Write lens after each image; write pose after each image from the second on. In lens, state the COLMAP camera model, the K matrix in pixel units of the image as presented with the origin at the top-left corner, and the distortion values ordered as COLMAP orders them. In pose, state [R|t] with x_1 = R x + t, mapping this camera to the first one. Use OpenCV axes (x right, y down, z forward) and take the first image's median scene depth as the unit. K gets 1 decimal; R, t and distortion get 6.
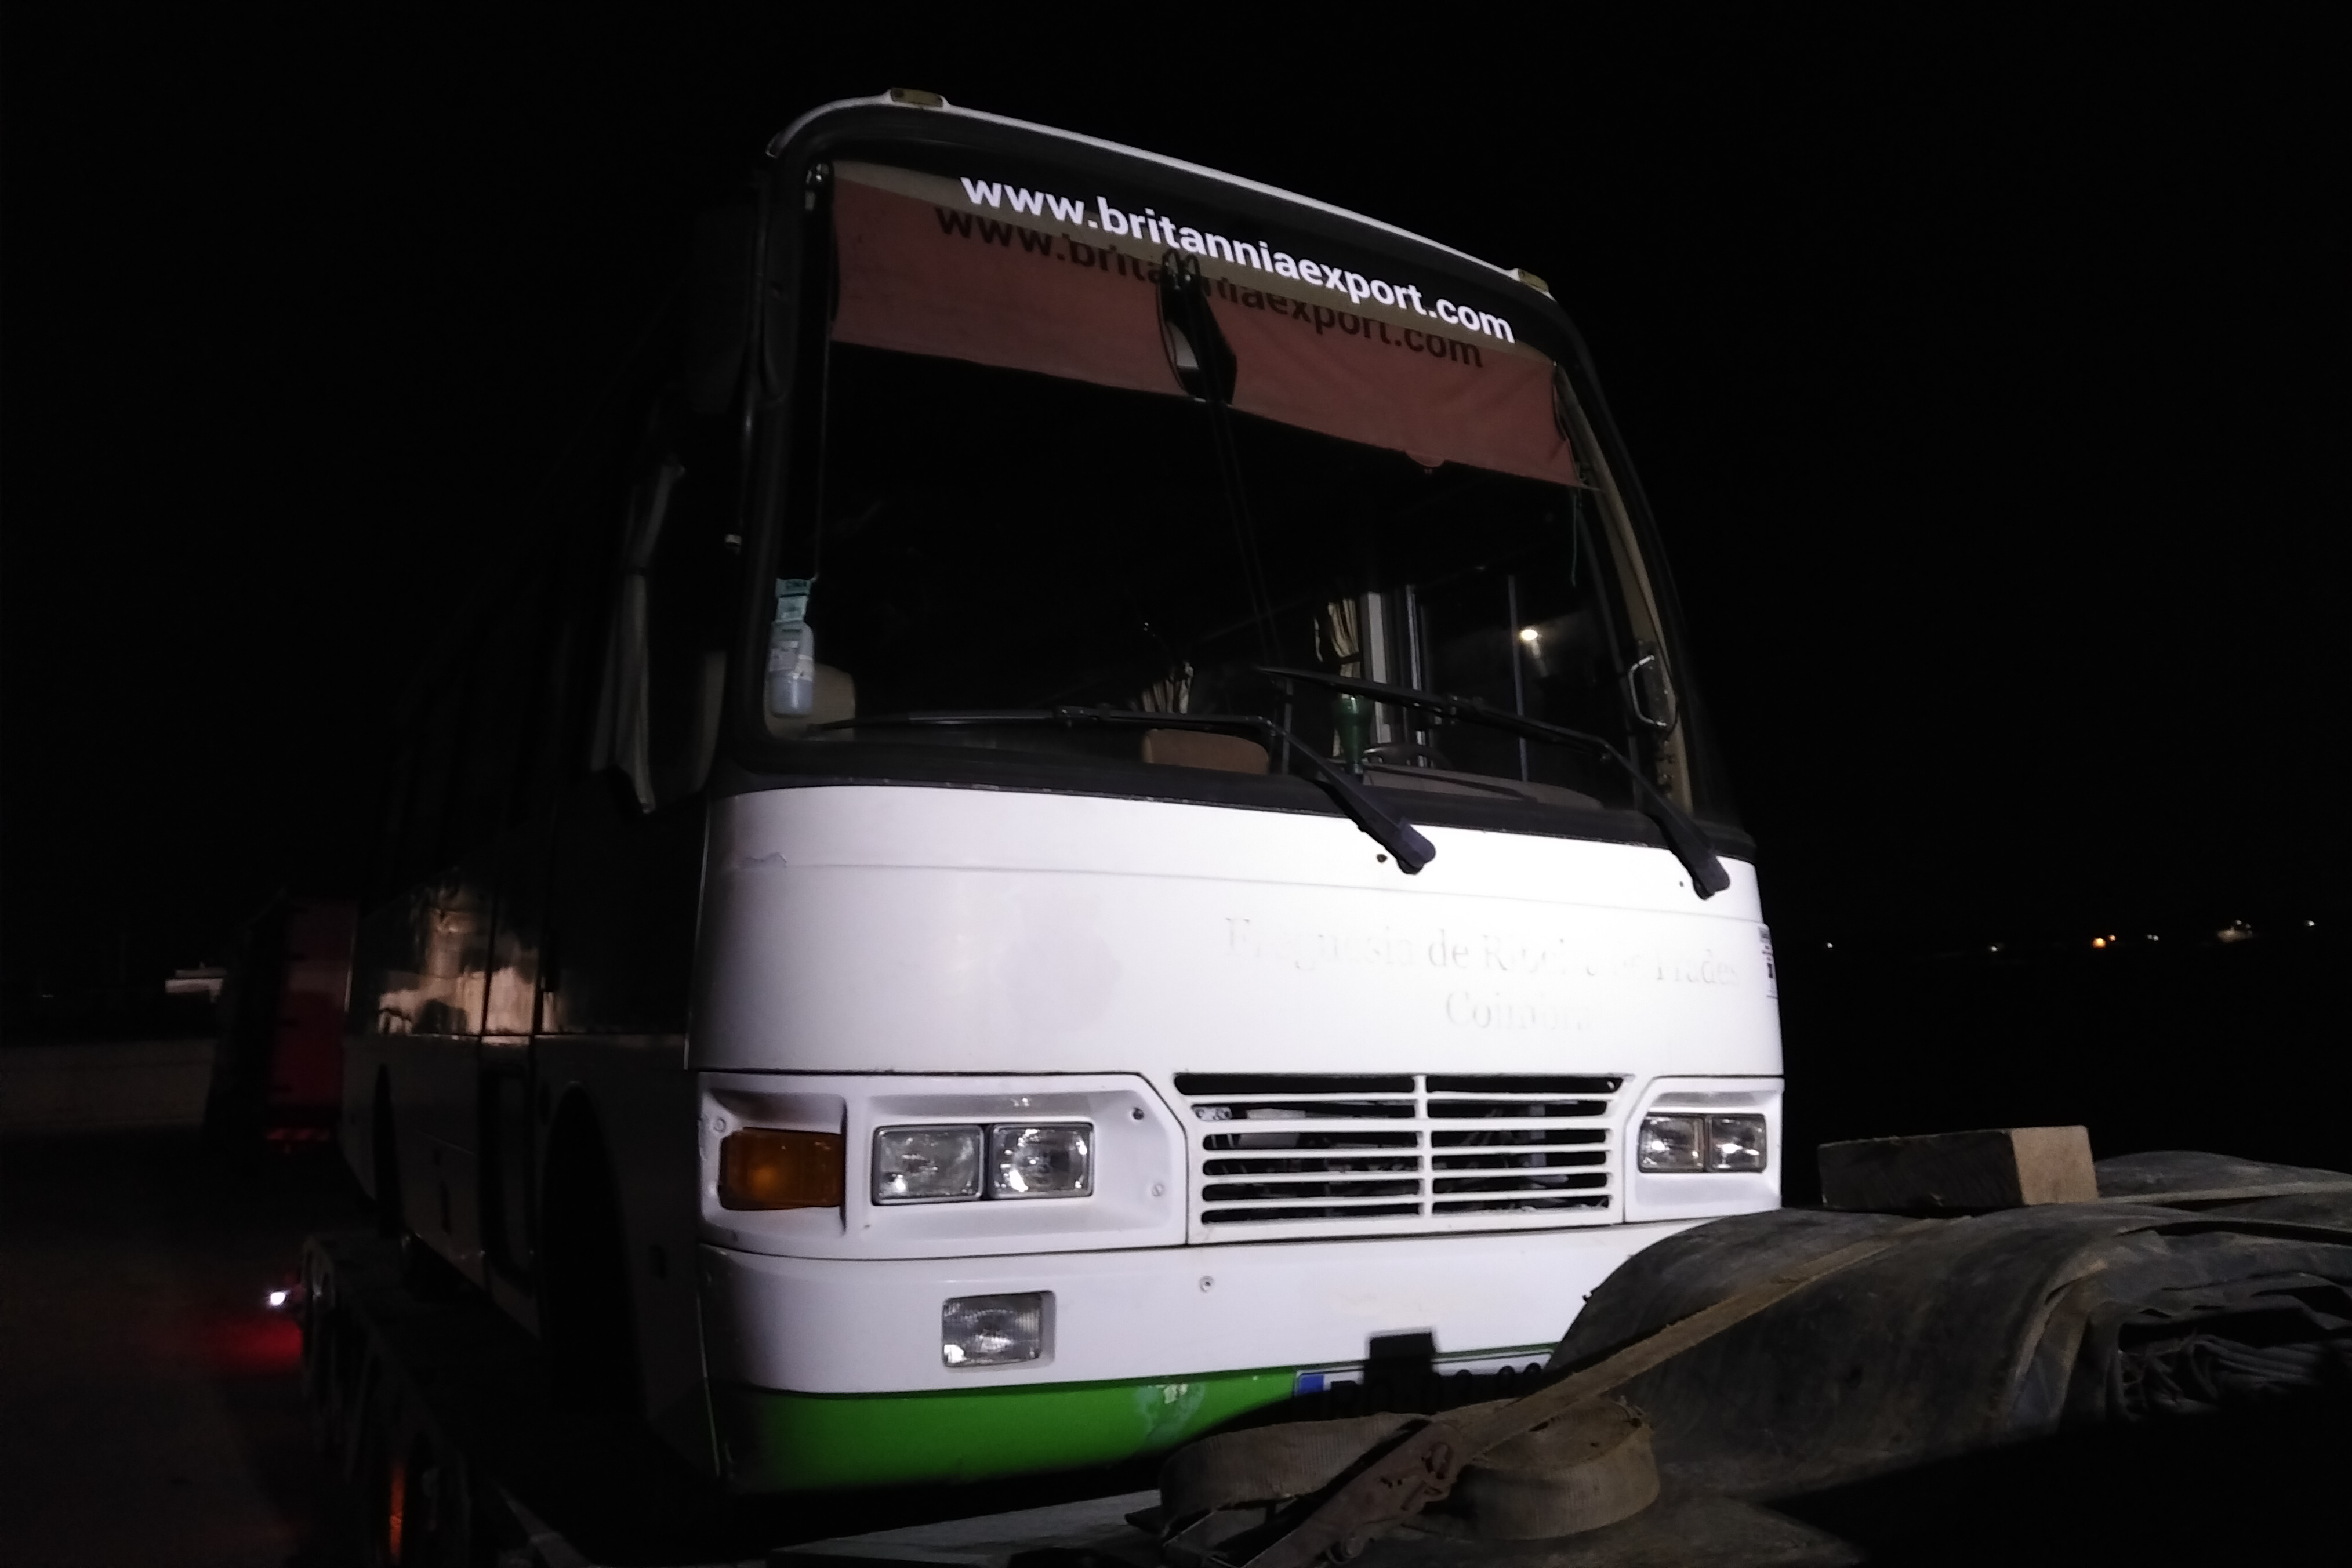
lens RADIAL K [[1774.8, 0, 1166.8], [0, 1774.8, 757.5], [0, 0, 1]] dist [0.003815, -0.001071]
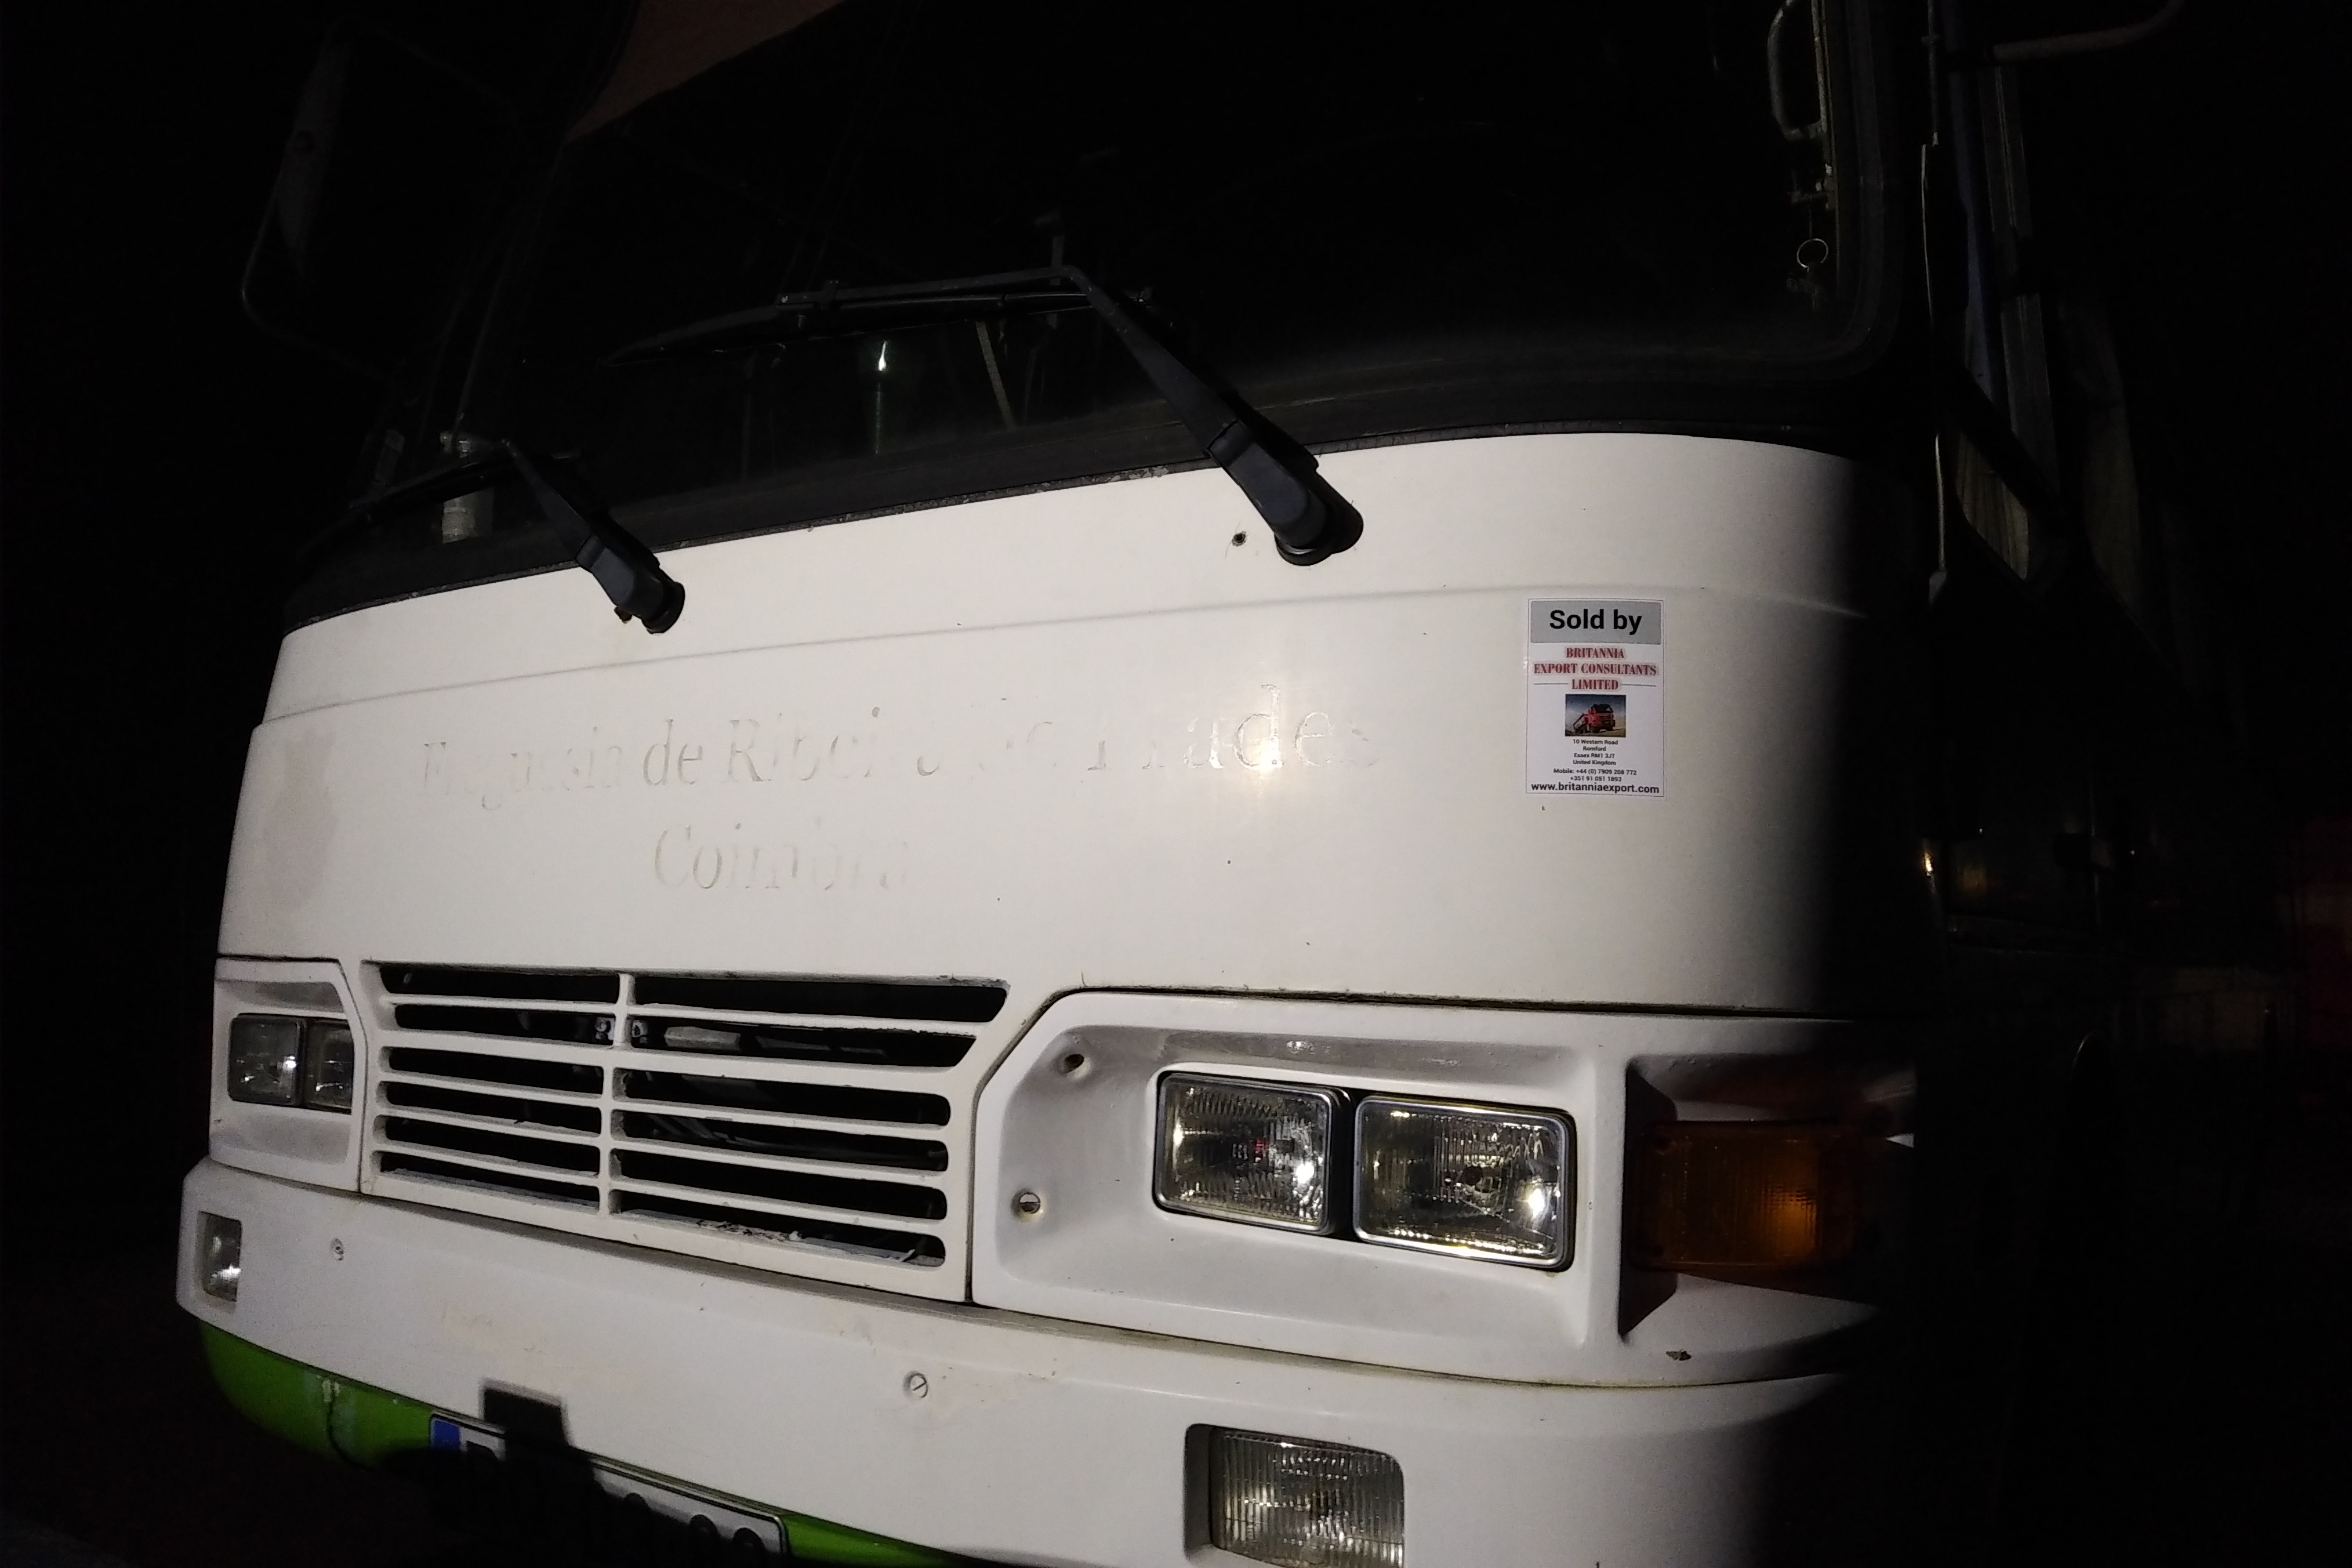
lens RADIAL K [[1732.1, 0, 1176.0], [0, 1732.1, 784.0], [0, 0, 1]] dist [-0.039657, 0.088822]
pose [[0.428815, -0.087876, -0.899108, 0.685639], [0.131169, 0.990767, -0.034276, 0.149941], [0.893819, -0.103237, 0.436382, 0.858900]]
